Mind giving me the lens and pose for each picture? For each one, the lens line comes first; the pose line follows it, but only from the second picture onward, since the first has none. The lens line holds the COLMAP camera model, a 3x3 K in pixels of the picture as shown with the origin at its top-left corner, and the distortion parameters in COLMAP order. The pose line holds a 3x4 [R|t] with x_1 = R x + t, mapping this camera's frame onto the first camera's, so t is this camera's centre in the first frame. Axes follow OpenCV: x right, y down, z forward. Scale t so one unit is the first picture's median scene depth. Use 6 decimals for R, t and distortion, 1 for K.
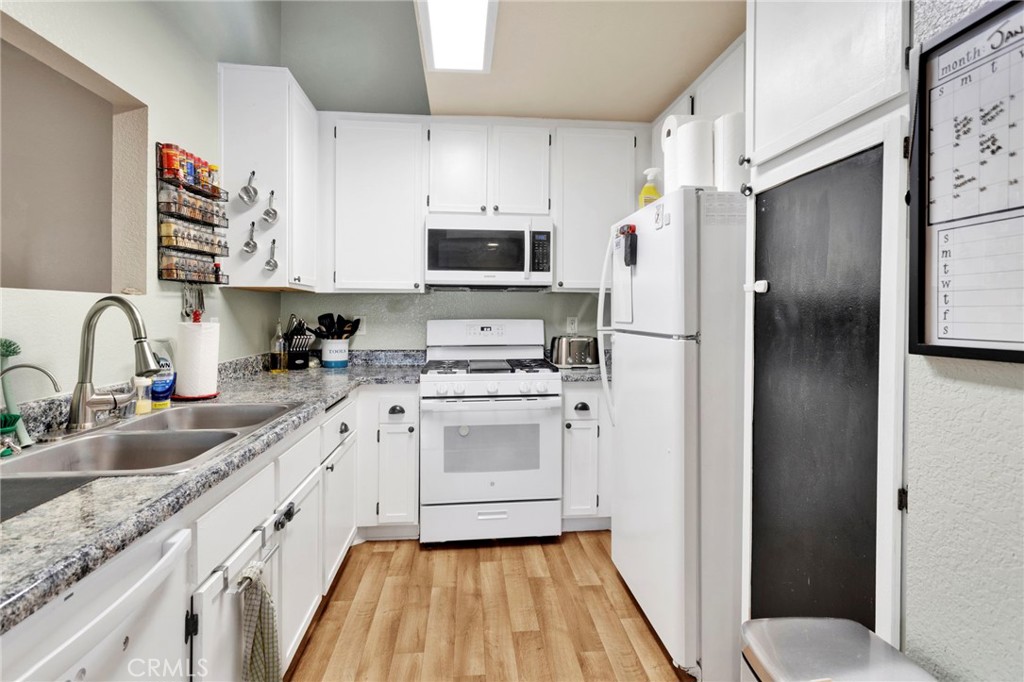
lens RADIAL K [[491.3, 0, 513.5], [0, 491.3, 318.2], [0, 0, 1]] dist [0.000609, 0.000345]
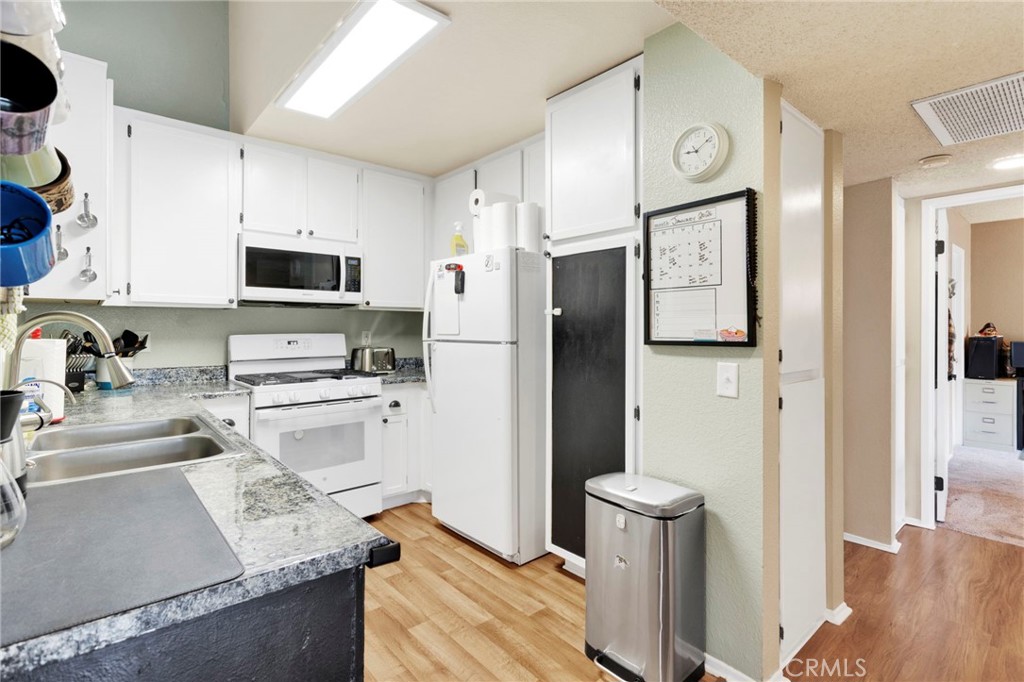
lens RADIAL K [[488.7, 0, 509.7], [0, 488.7, 327.6], [0, 0, 1]] dist [0.003869, 0.000598]
pose [[0.819417, -0.002381, 0.573193, -0.381582], [0.008615, 0.999930, -0.008162, 0.002204], [-0.573134, 0.011627, 0.819379, -0.191936]]
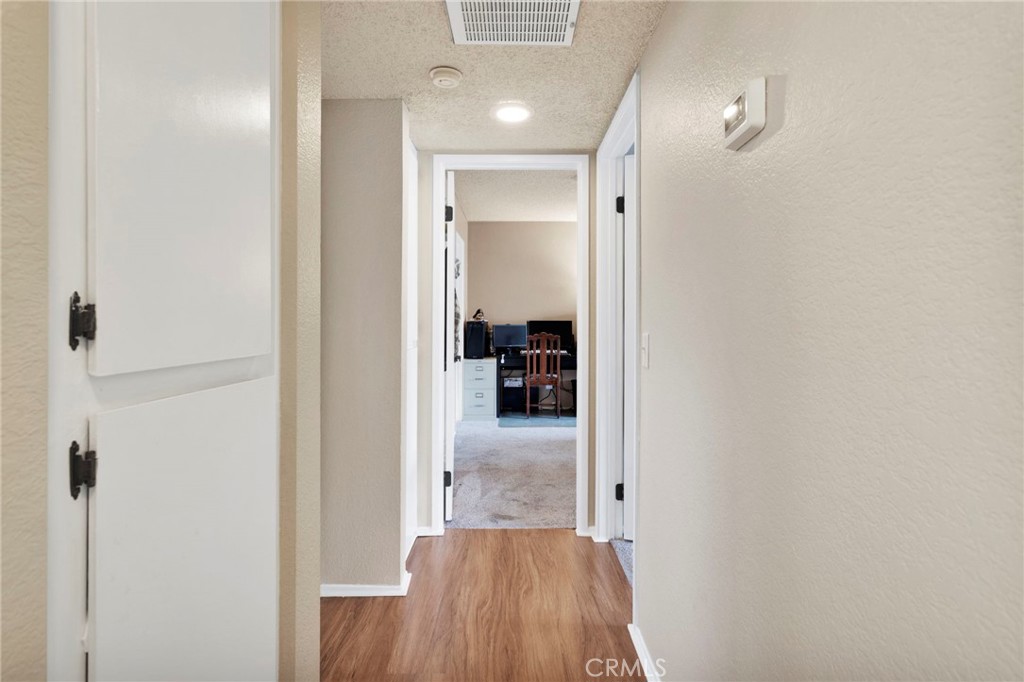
lens RADIAL K [[489.4, 0, 515.6], [0, 489.4, 331.3], [0, 0, 1]] dist [0.001345, 0.001098]
pose [[0.097412, -0.021422, 0.995014, 0.186733], [0.006251, 0.999762, 0.020913, 0.045421], [-0.995225, 0.004182, 0.097522, -0.043383]]
